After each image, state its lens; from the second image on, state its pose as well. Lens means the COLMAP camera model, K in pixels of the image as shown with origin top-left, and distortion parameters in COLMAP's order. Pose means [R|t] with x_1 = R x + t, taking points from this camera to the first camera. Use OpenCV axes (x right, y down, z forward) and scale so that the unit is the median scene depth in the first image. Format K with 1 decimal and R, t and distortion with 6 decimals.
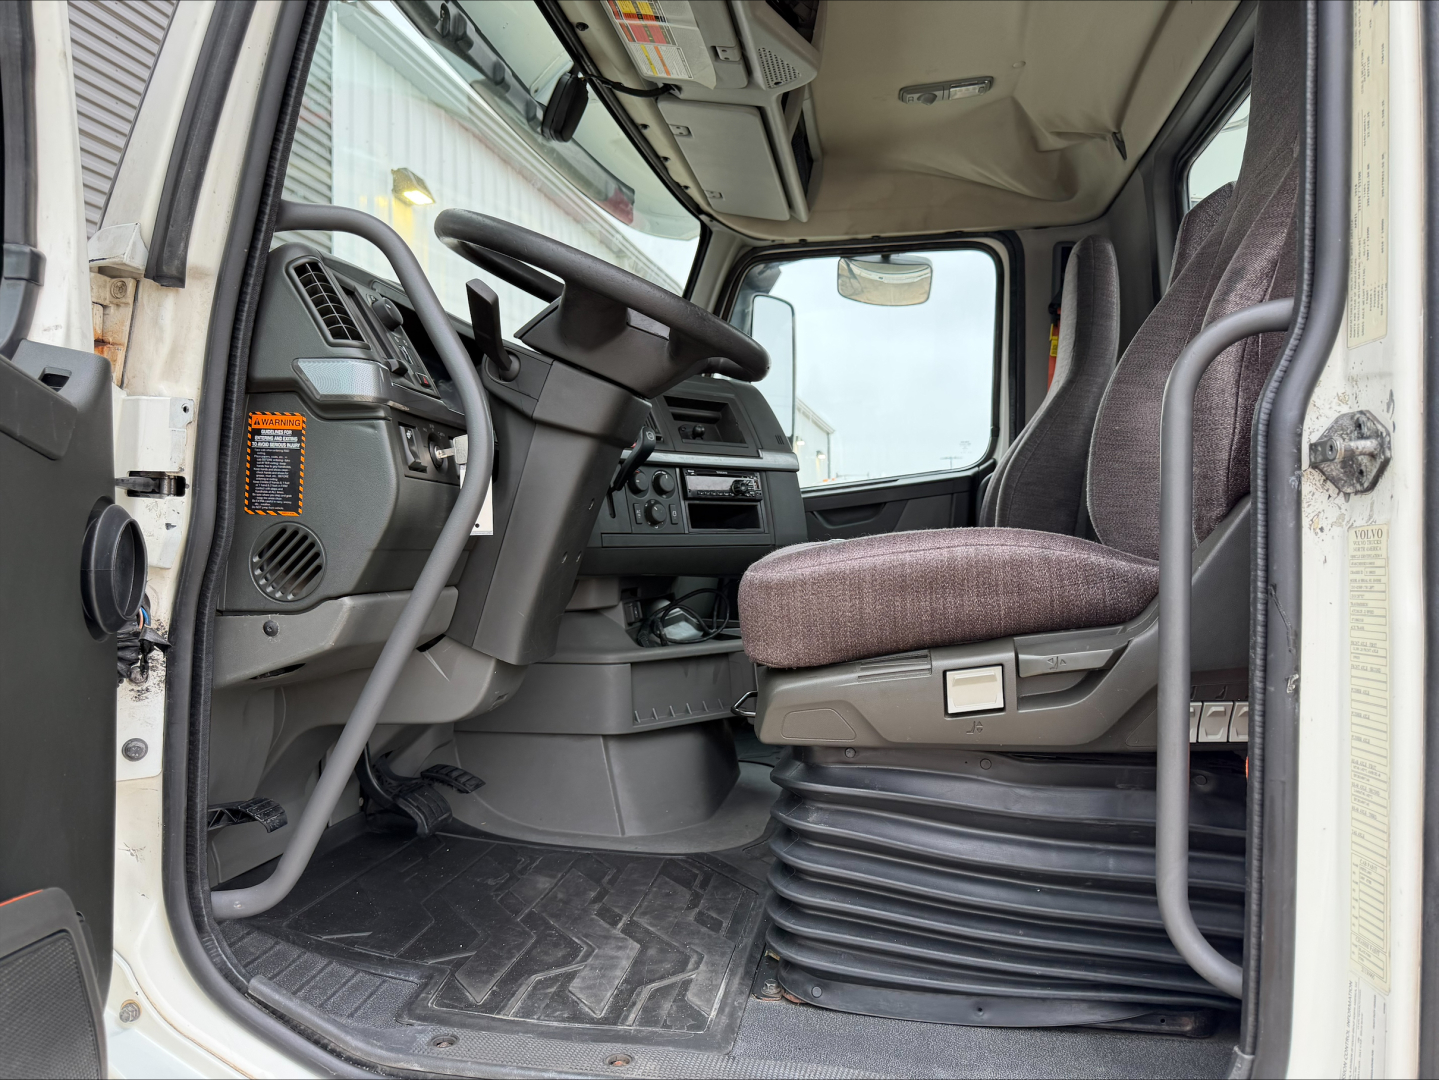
lens RADIAL K [[1024.1, 0, 719.8], [0, 1024.1, 547.6], [0, 0, 1]] dist [0.045973, -0.036332]
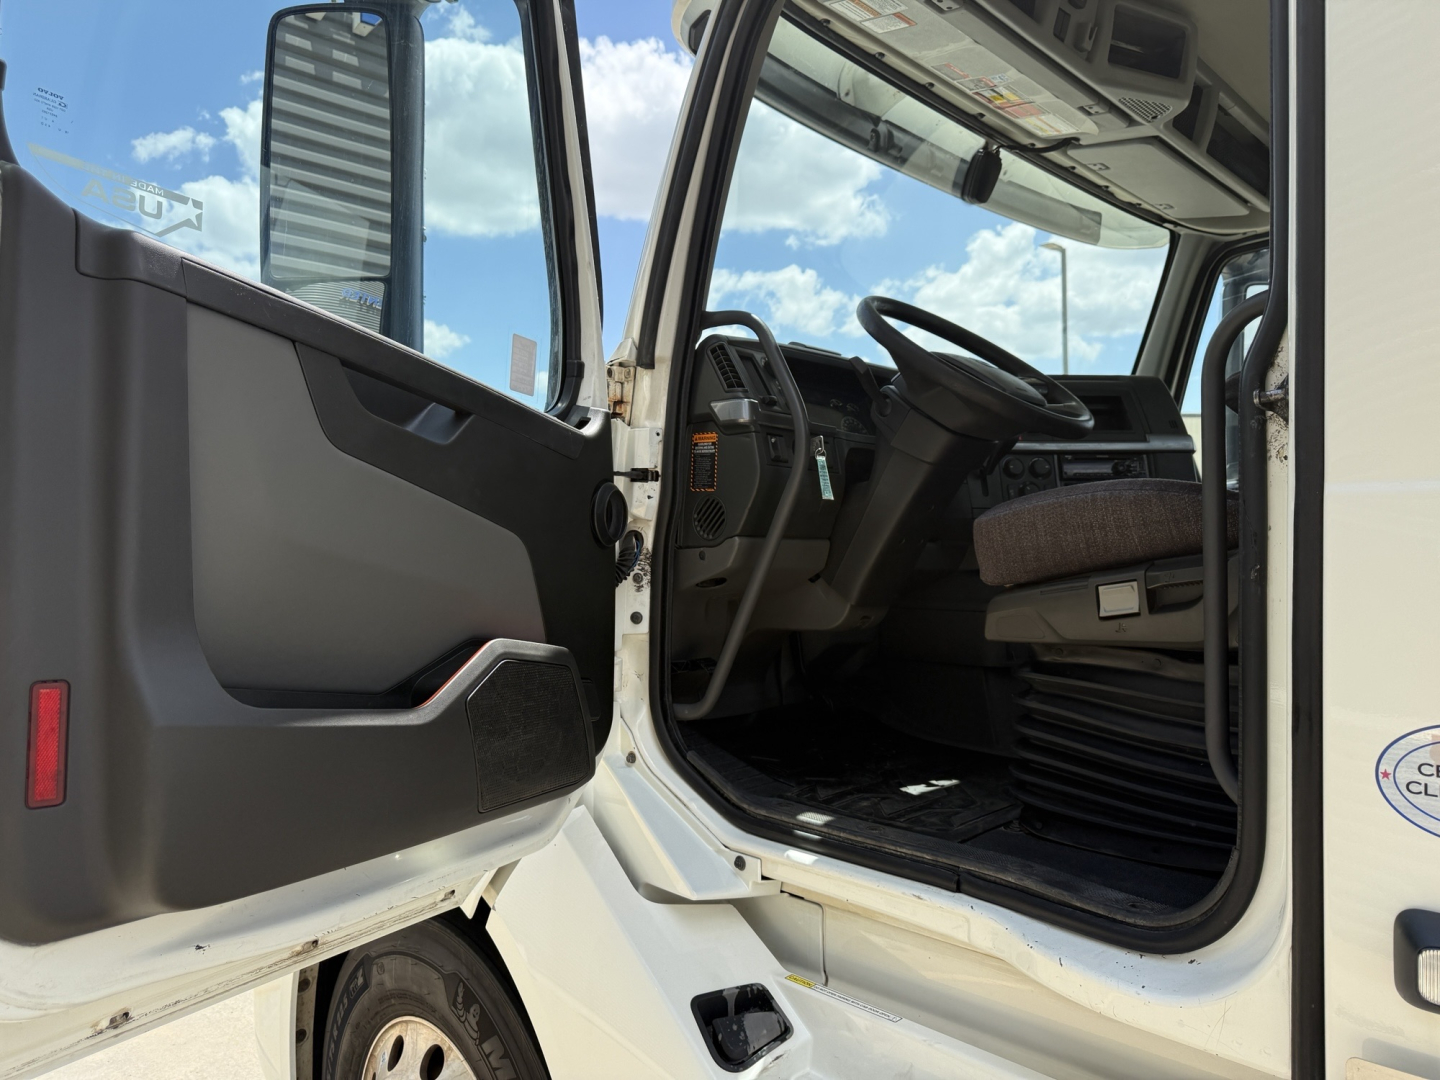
lens RADIAL K [[1024.8, 0, 715.5], [0, 1024.8, 547.8], [0, 0, 1]] dist [0.045973, -0.036332]
pose [[0.814178, -0.008253, -0.580556, 0.589430], [-0.002226, 0.999847, -0.017336, 0.094205], [0.580610, 0.015407, 0.814036, -0.398502]]
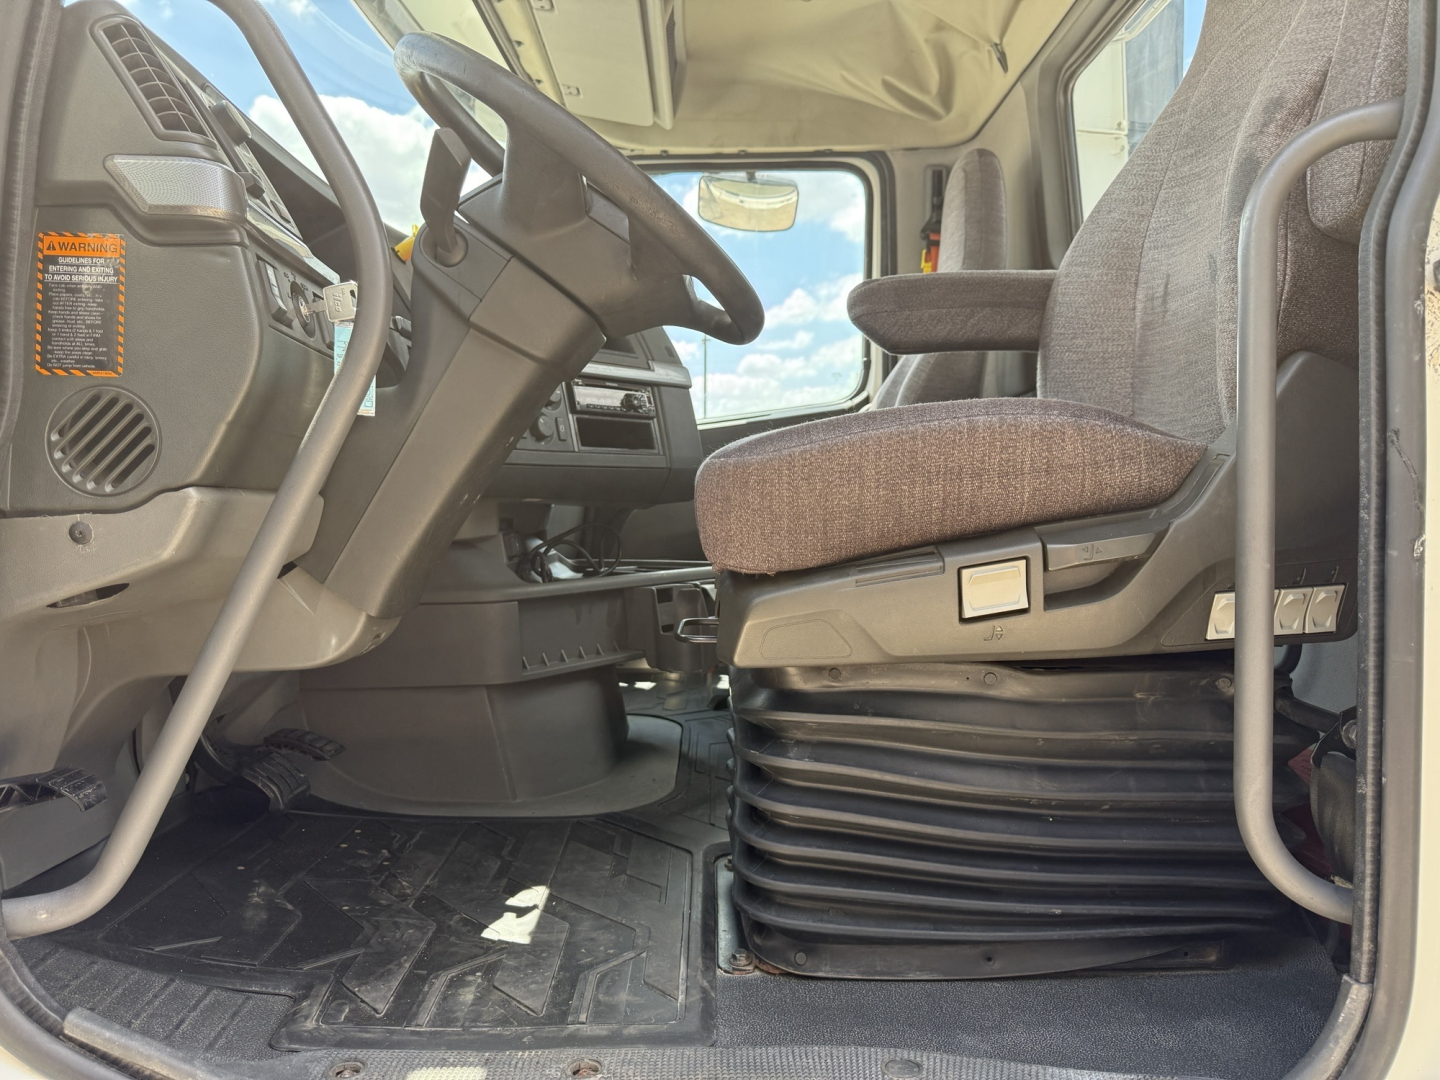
lens RADIAL K [[1024.8, 0, 712.0], [0, 1024.8, 536.3], [0, 0, 1]] dist [0.045973, -0.036332]
pose [[0.983465, -0.019715, 0.180023, -0.129901], [0.016803, 0.999702, 0.017686, 0.075119], [-0.180318, -0.014368, 0.983503, 0.203065]]
